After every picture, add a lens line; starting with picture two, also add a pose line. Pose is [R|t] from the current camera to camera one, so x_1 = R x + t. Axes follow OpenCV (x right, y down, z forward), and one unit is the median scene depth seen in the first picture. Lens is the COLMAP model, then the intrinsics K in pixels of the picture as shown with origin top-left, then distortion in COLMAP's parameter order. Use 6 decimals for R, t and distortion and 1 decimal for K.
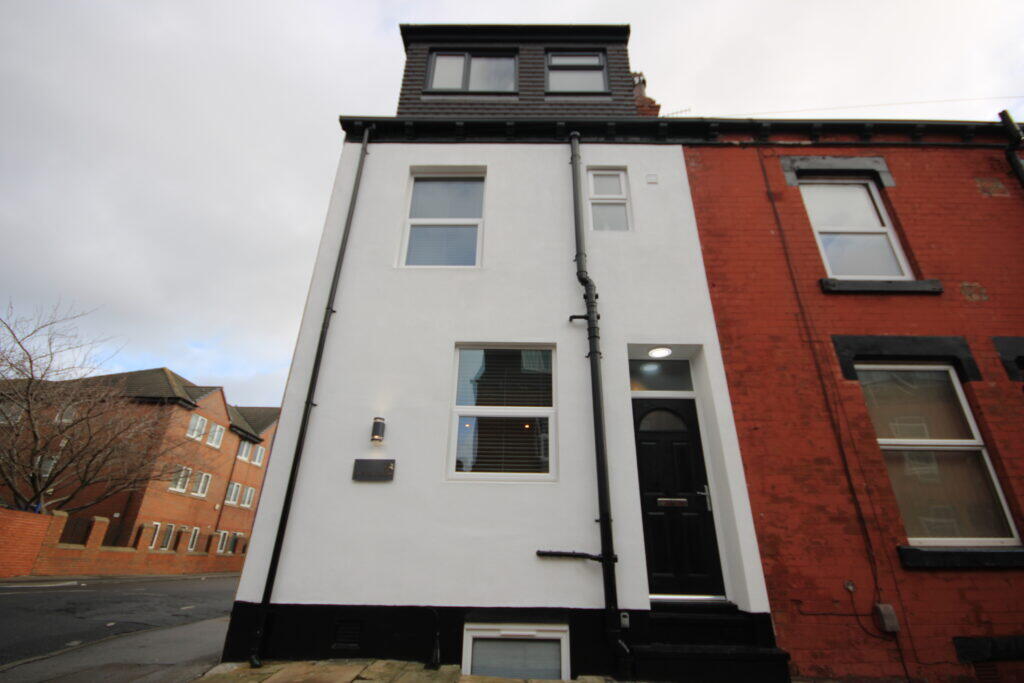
lens RADIAL K [[472.8, 0, 512.0], [0, 472.8, 341.5], [0, 0, 1]] dist [0.014978, -0.017879]
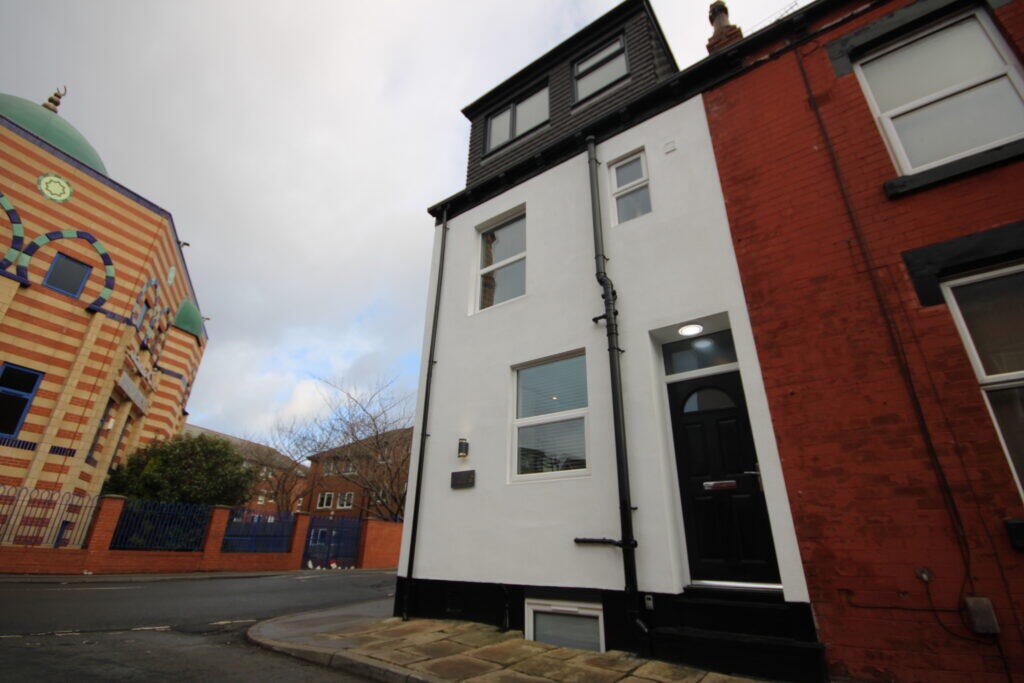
lens RADIAL K [[472.8, 0, 512.0], [0, 472.8, 341.5], [0, 0, 1]] dist [0.014978, -0.017879]
pose [[0.810245, -0.241952, -0.533818, 0.578500], [0.245758, 0.967127, -0.065330, 0.021993], [0.532077, -0.078256, 0.843072, 0.003920]]
